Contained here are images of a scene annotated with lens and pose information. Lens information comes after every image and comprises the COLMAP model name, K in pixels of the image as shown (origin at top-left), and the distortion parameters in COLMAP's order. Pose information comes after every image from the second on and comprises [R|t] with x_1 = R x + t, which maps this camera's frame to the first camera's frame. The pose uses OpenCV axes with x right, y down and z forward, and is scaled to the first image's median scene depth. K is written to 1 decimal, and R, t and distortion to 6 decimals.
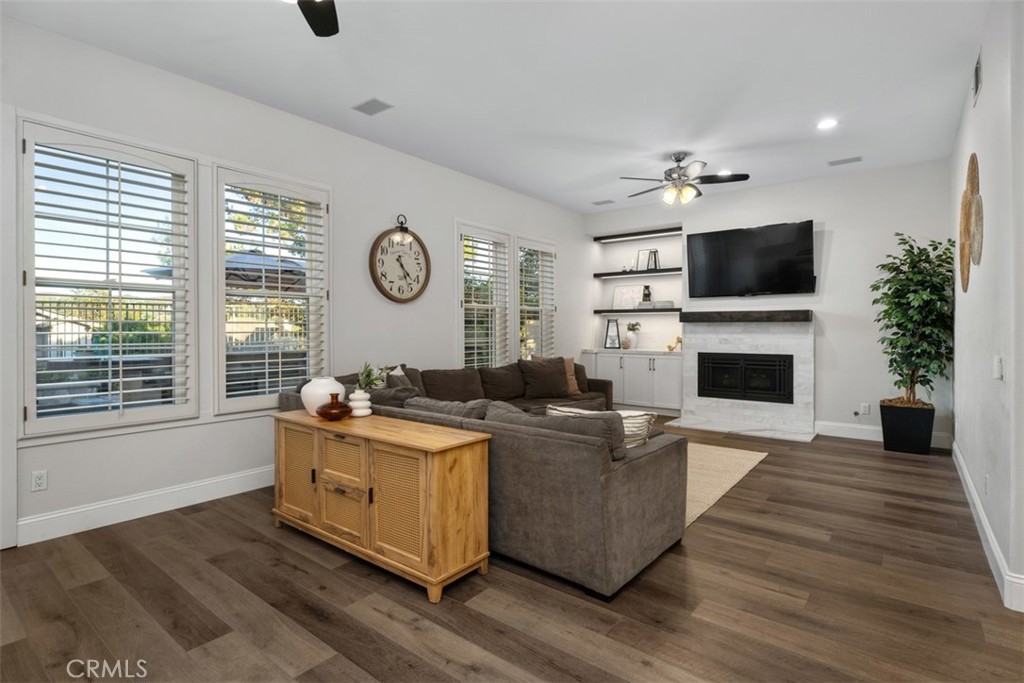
lens RADIAL K [[509.1, 0, 508.7], [0, 509.1, 330.7], [0, 0, 1]] dist [-0.000893, -0.000050]
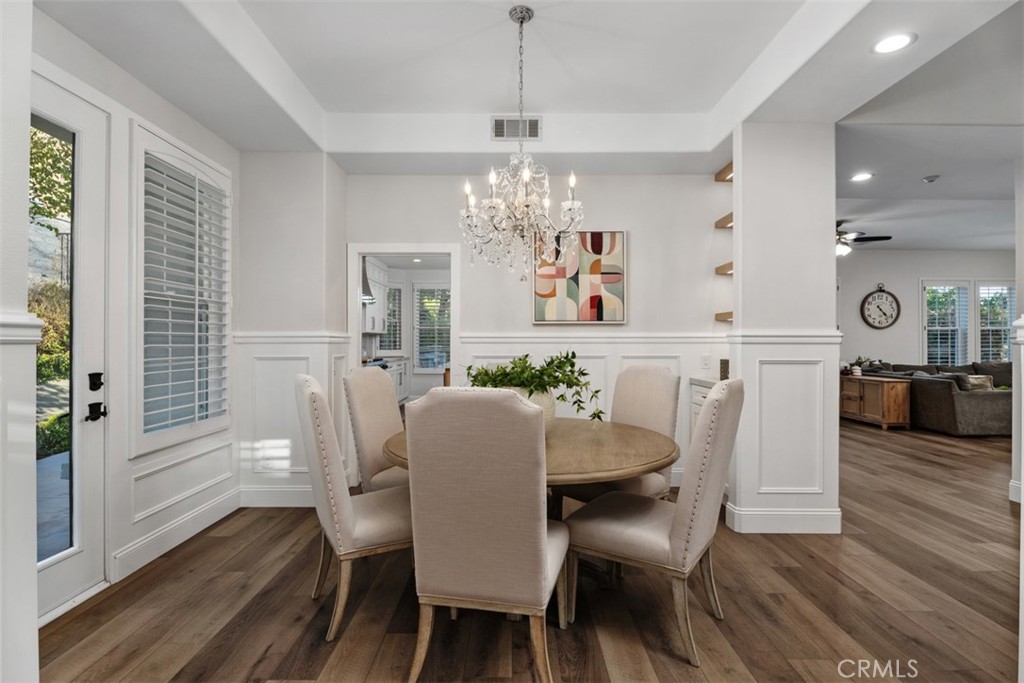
lens RADIAL K [[476.4, 0, 509.3], [0, 476.4, 338.6], [0, 0, 1]] dist [-0.023480, 0.000250]
pose [[0.612953, -0.004245, -0.790108, 0.397723], [-0.004470, 0.999951, -0.008841, 0.003245], [0.790107, 0.008951, 0.612904, -1.436127]]
